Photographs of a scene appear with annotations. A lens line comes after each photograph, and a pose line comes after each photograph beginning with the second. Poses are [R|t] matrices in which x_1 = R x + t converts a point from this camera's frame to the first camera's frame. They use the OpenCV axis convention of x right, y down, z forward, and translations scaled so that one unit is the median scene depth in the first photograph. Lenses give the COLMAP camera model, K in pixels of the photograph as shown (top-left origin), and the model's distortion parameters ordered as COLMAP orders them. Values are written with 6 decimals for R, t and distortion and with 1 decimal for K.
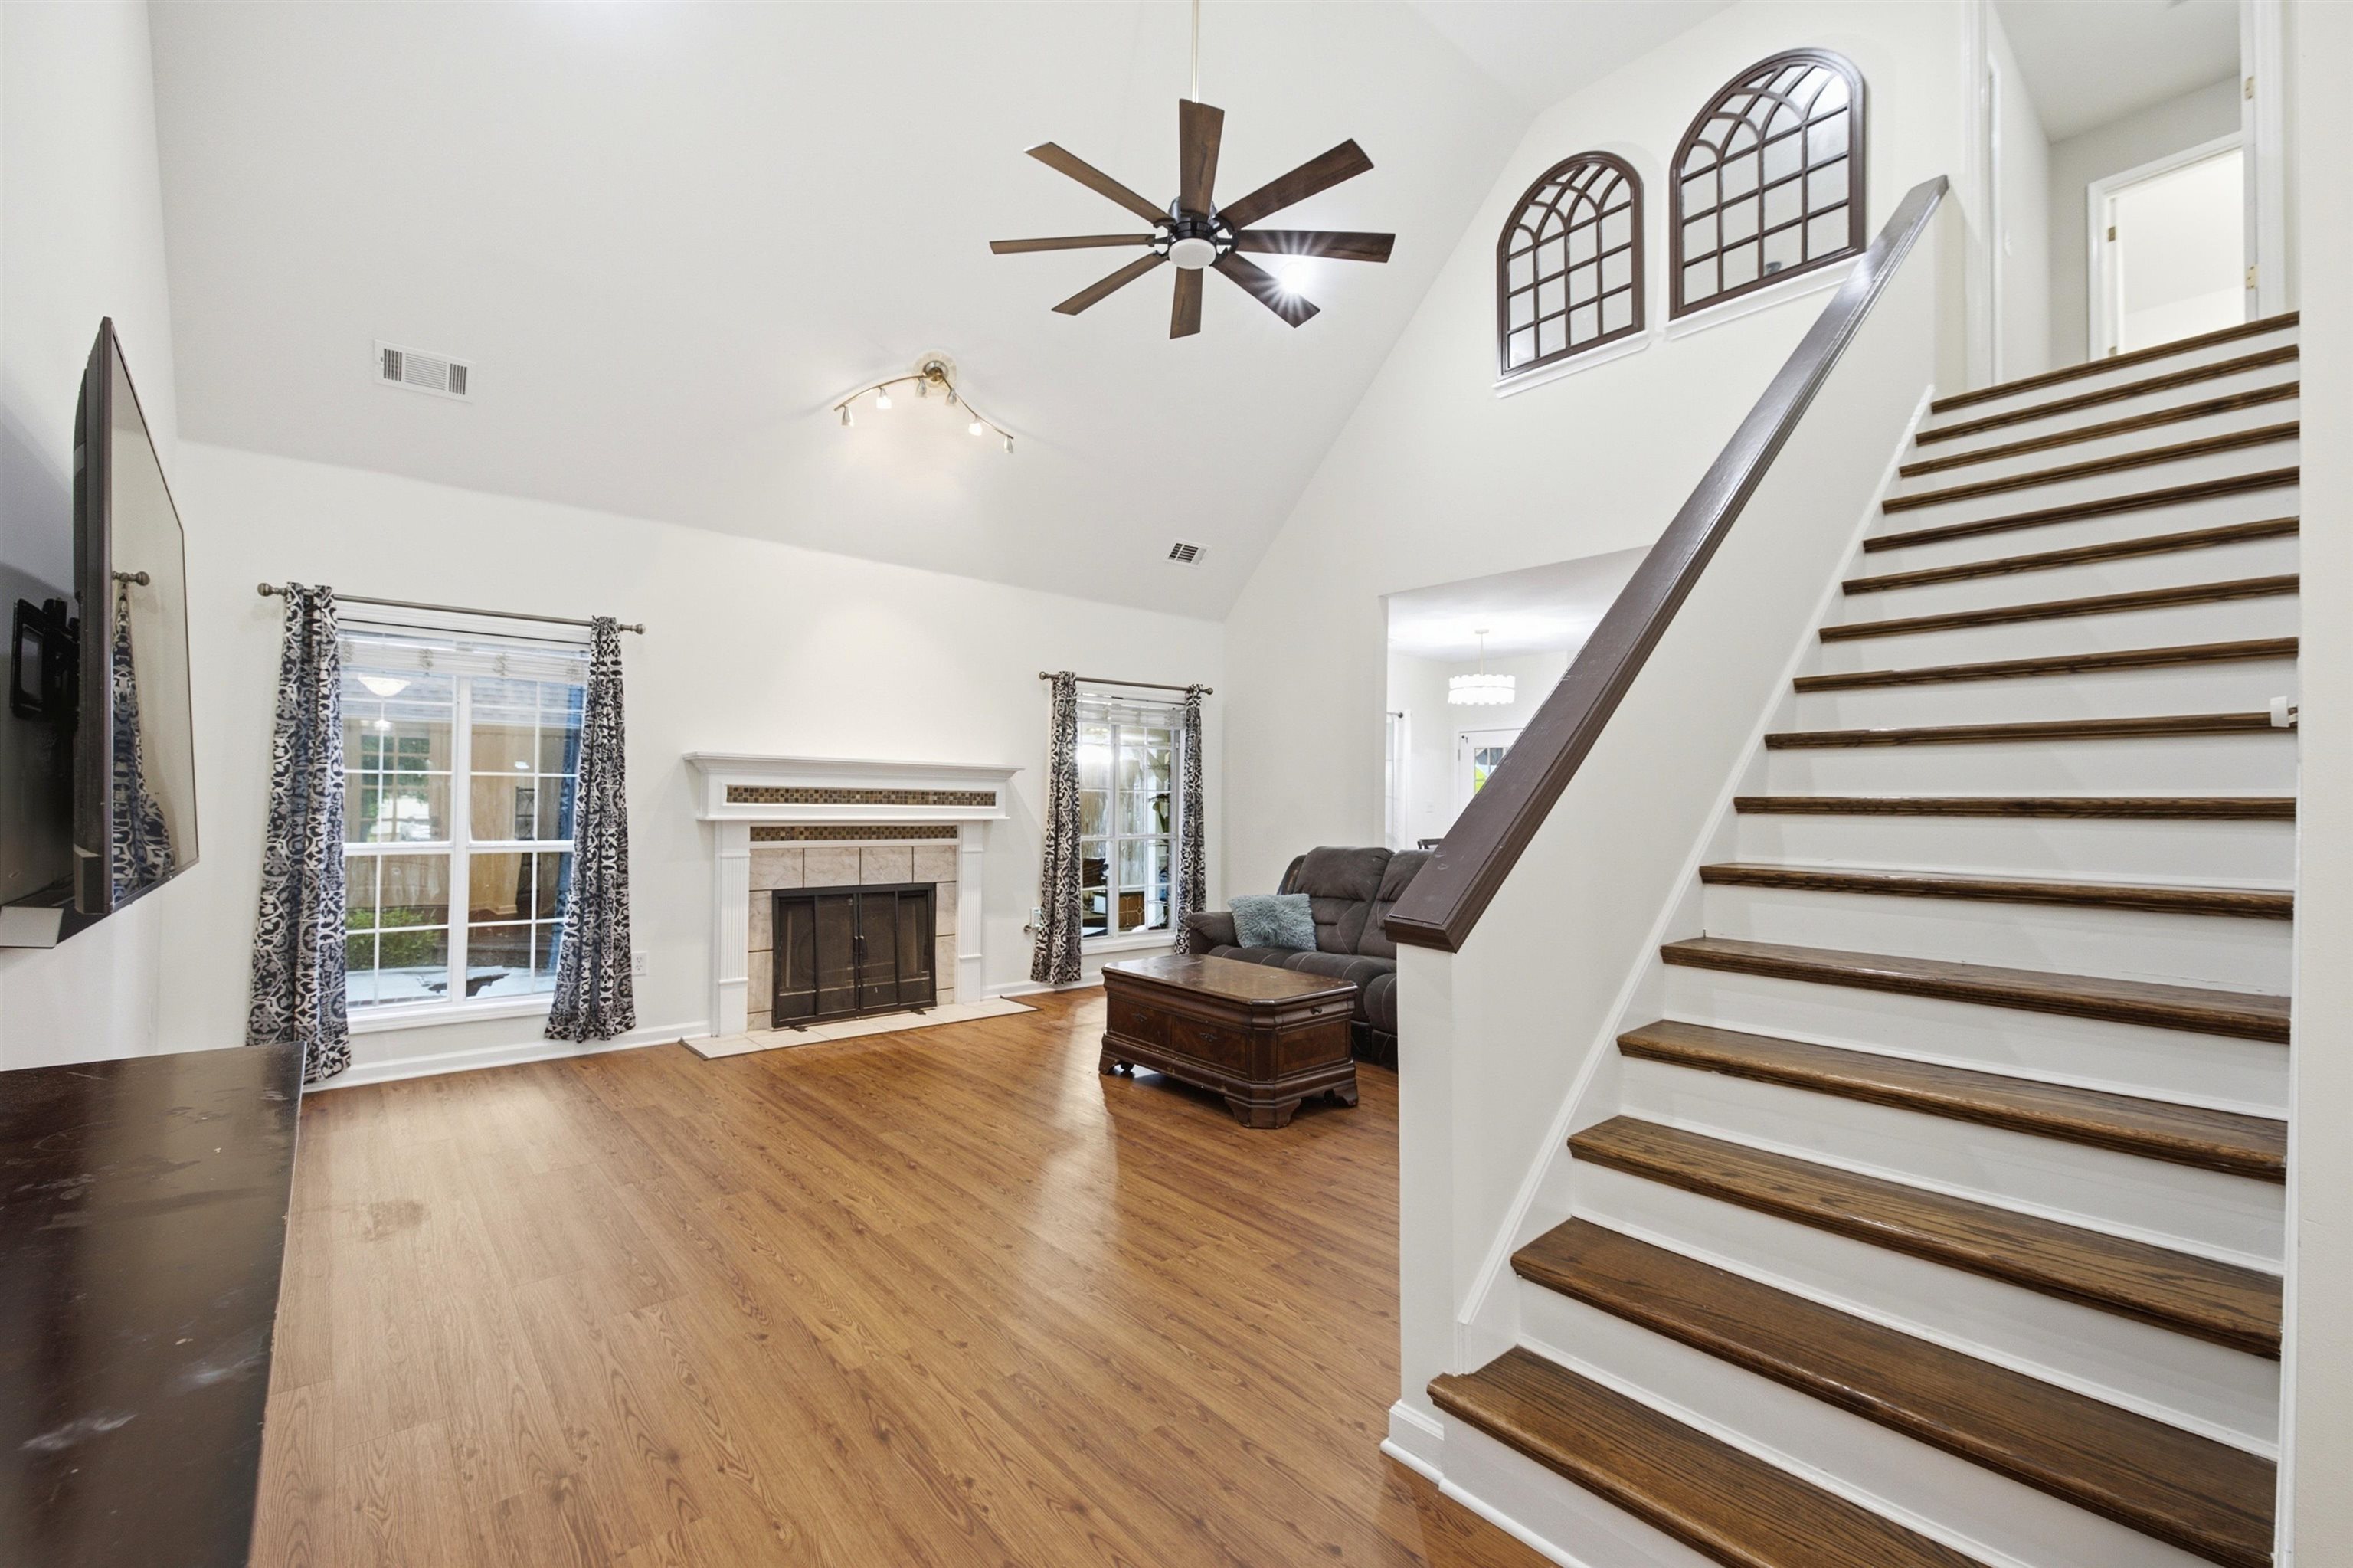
lens RADIAL K [[972.9, 0, 1148.8], [0, 972.9, 780.1], [0, 0, 1]] dist [-0.003099, -0.000299]
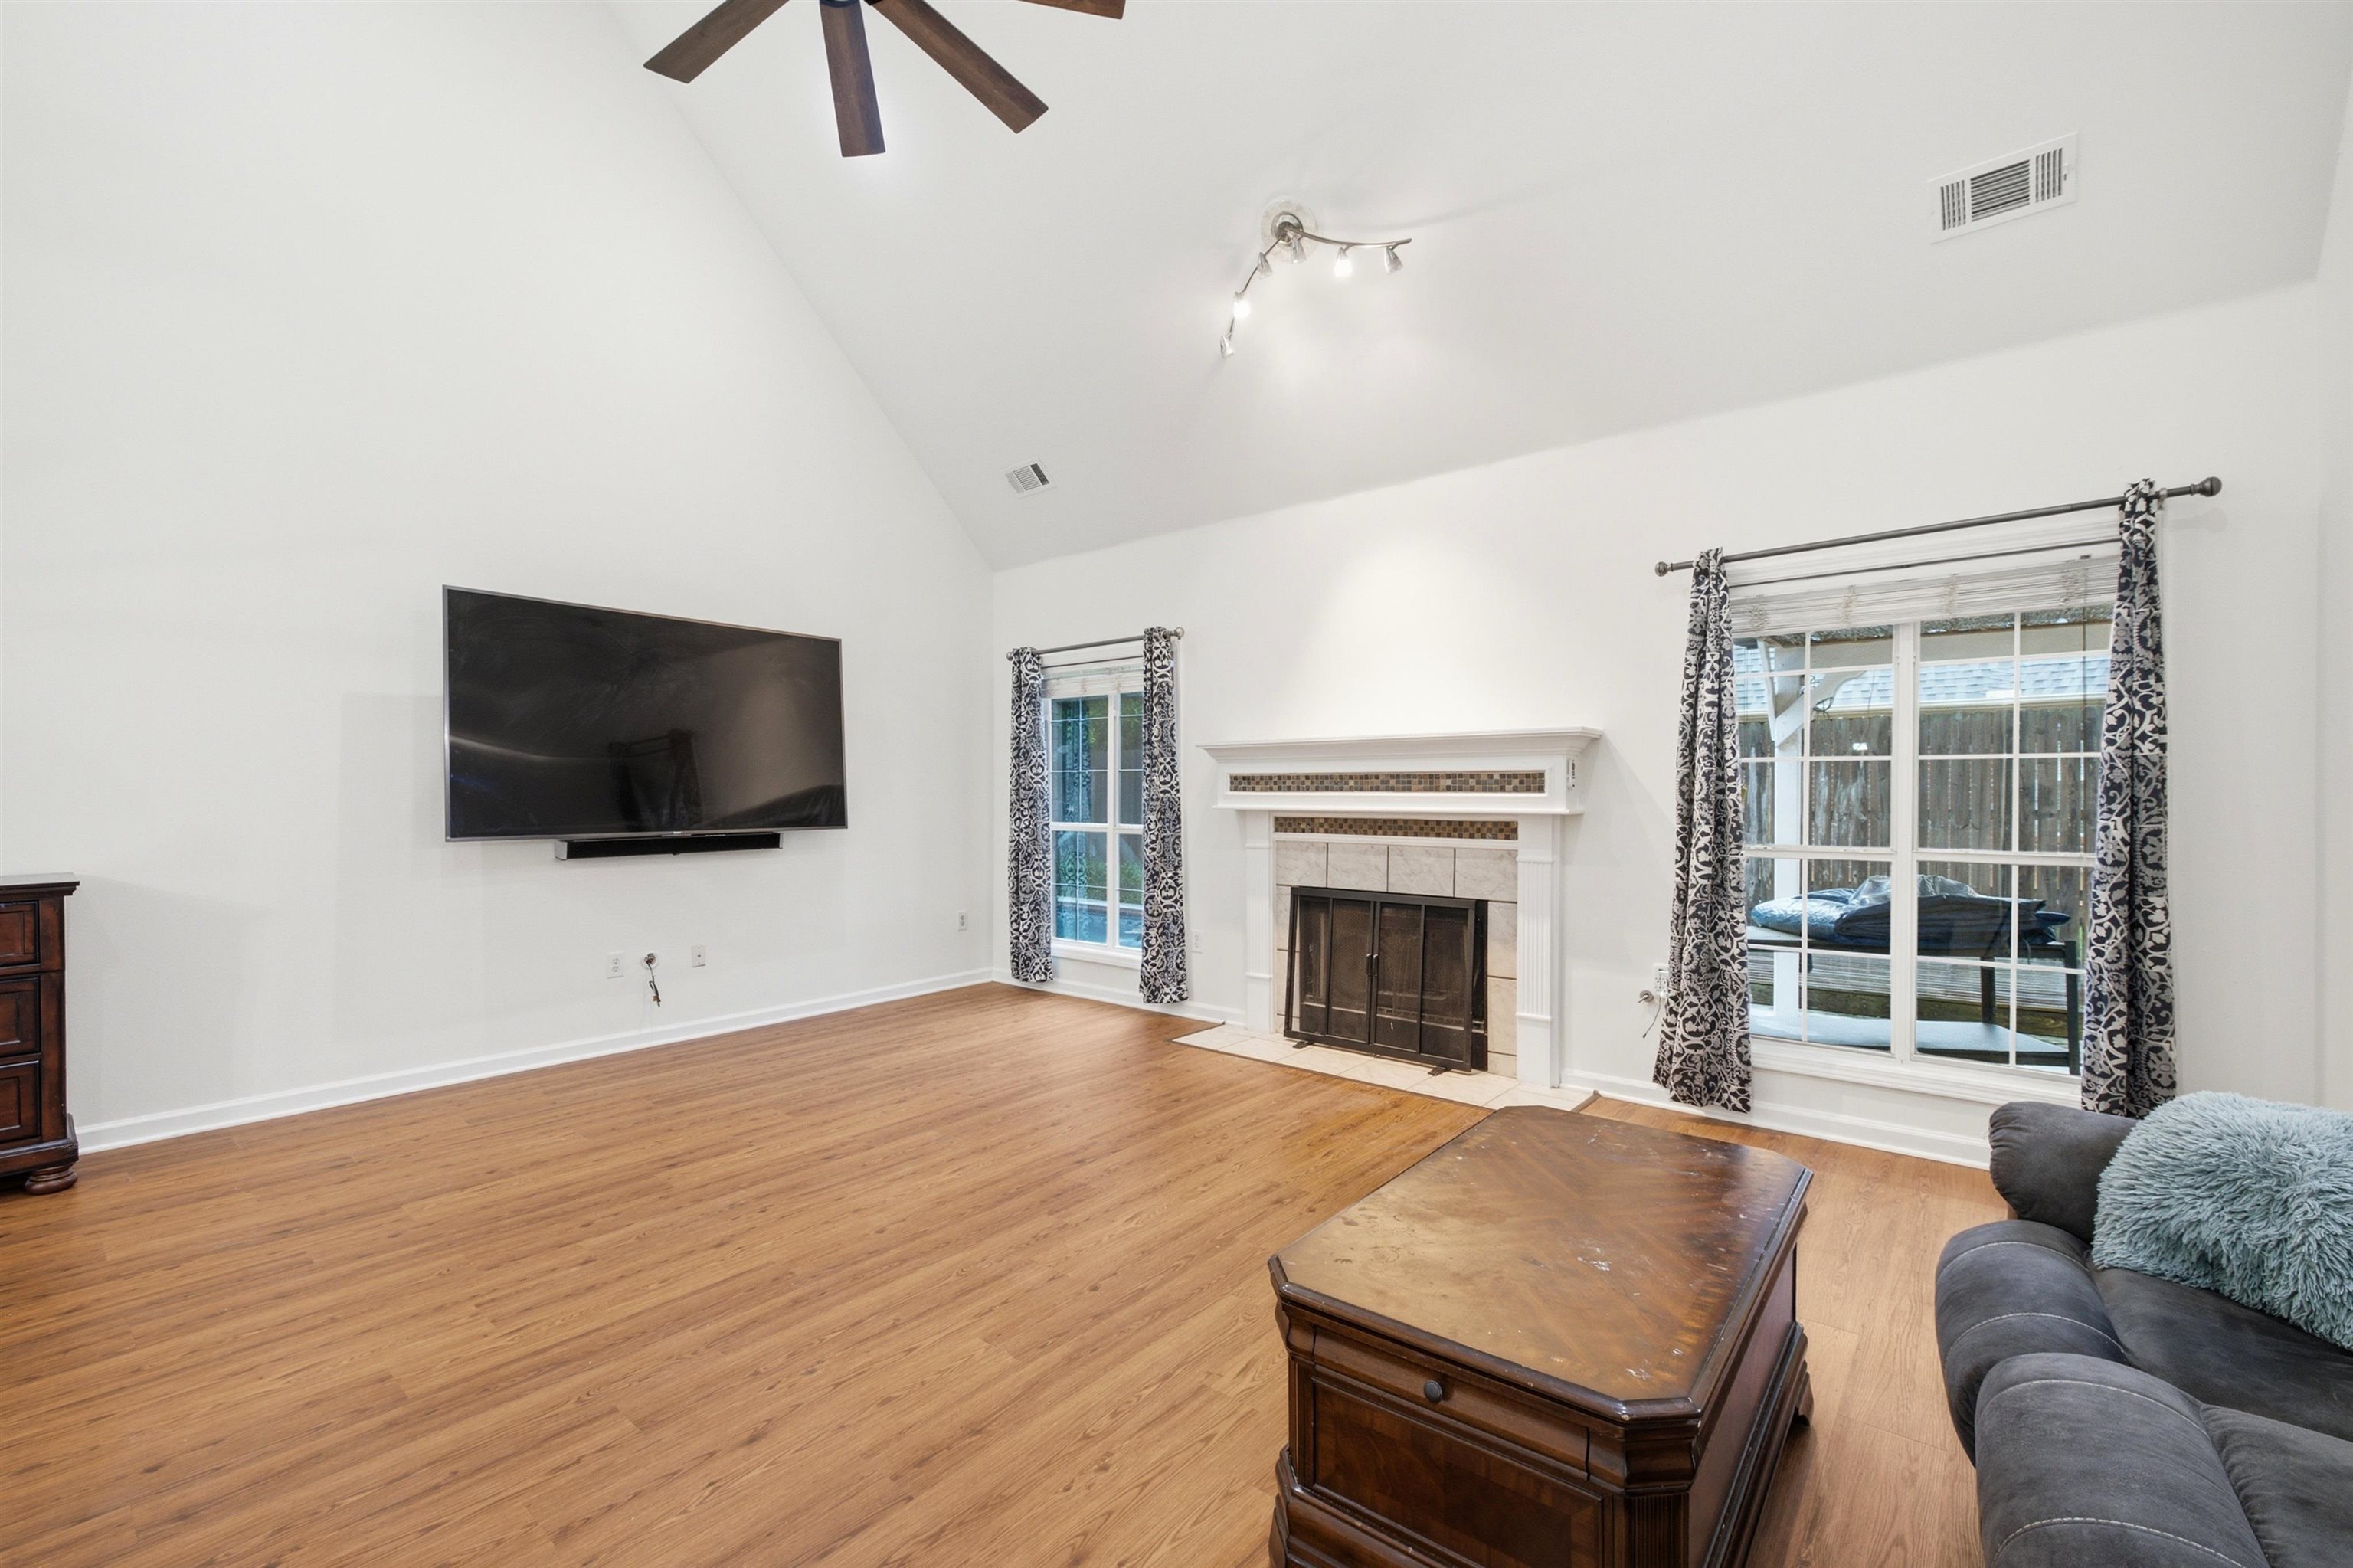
lens RADIAL K [[980.6, 0, 1184.5], [0, 980.6, 794.6], [0, 0, 1]] dist [0.004825, 0.000038]
pose [[0.187898, -0.006190, -0.982169, 0.518283], [0.029338, 0.999569, -0.000687, 0.024984], [0.981750, -0.028686, 0.187998, 0.752395]]
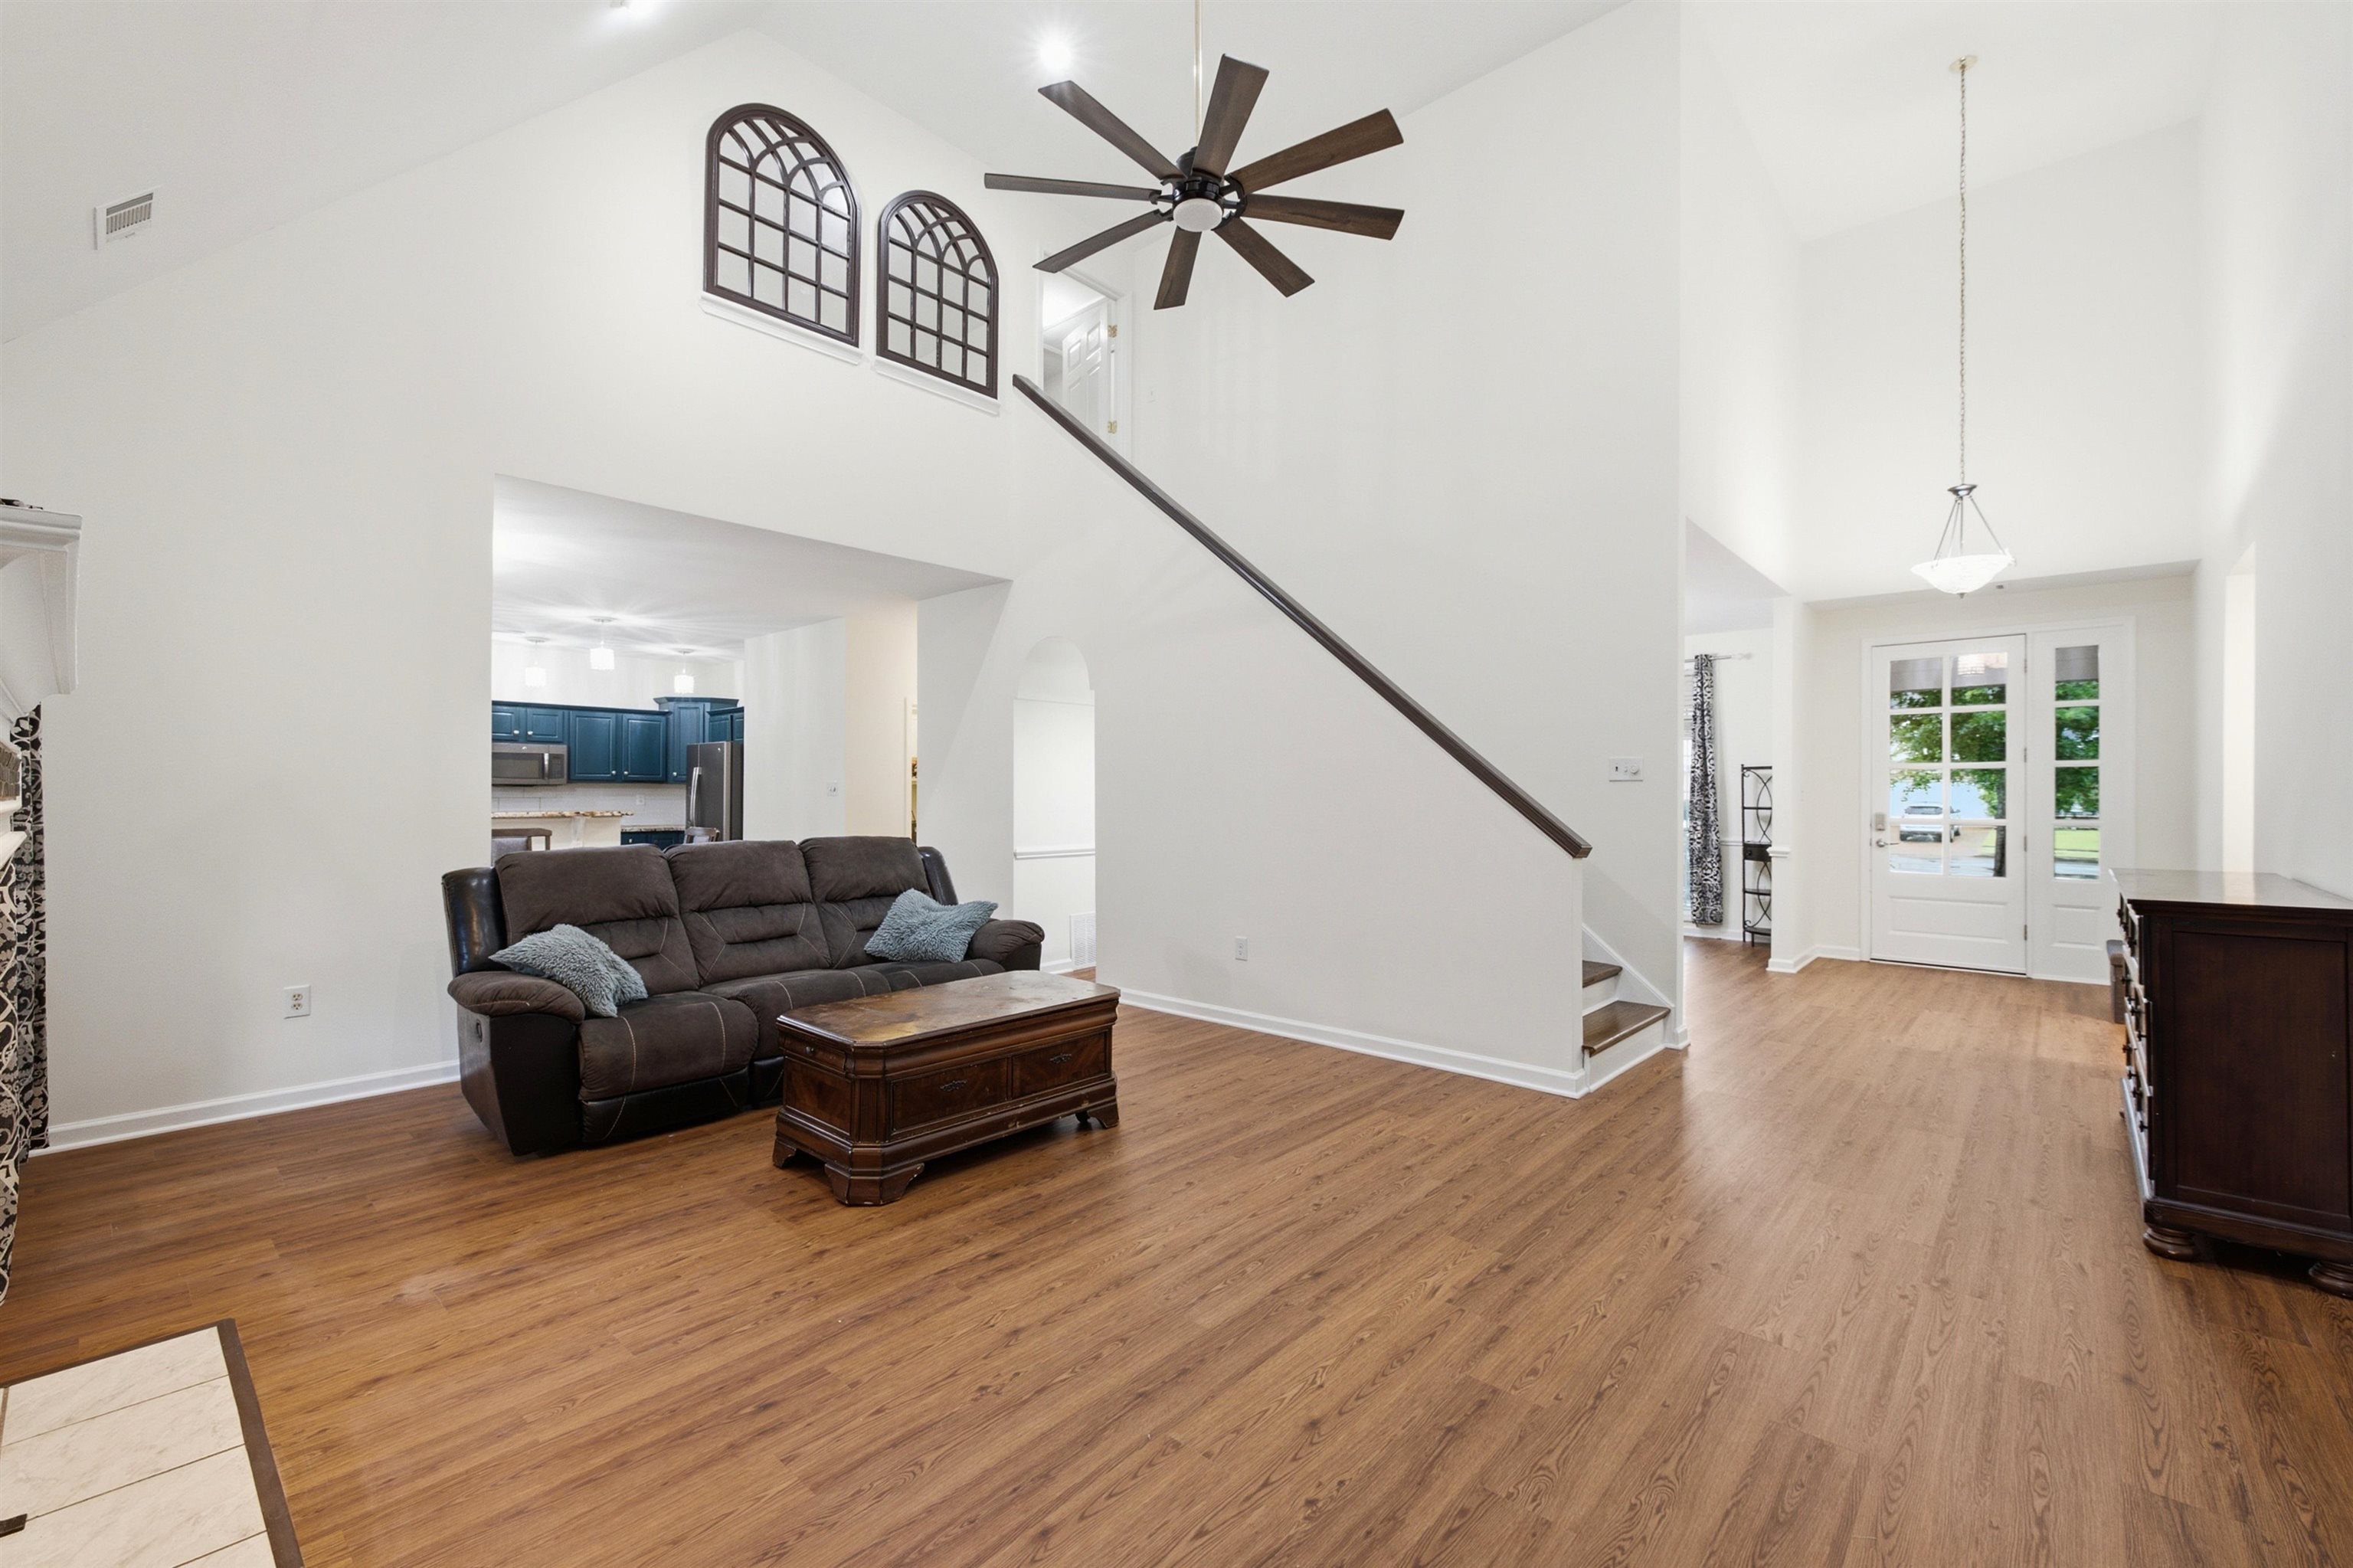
lens RADIAL K [[990.3, 0, 1174.4], [0, 990.3, 792.3], [0, 0, 1]] dist [-0.002270, -0.000241]
pose [[-0.138646, -0.010647, 0.990285, -0.630945], [-0.030154, 0.999524, 0.006525, 0.013242], [-0.989883, -0.028957, -0.138901, 0.784236]]
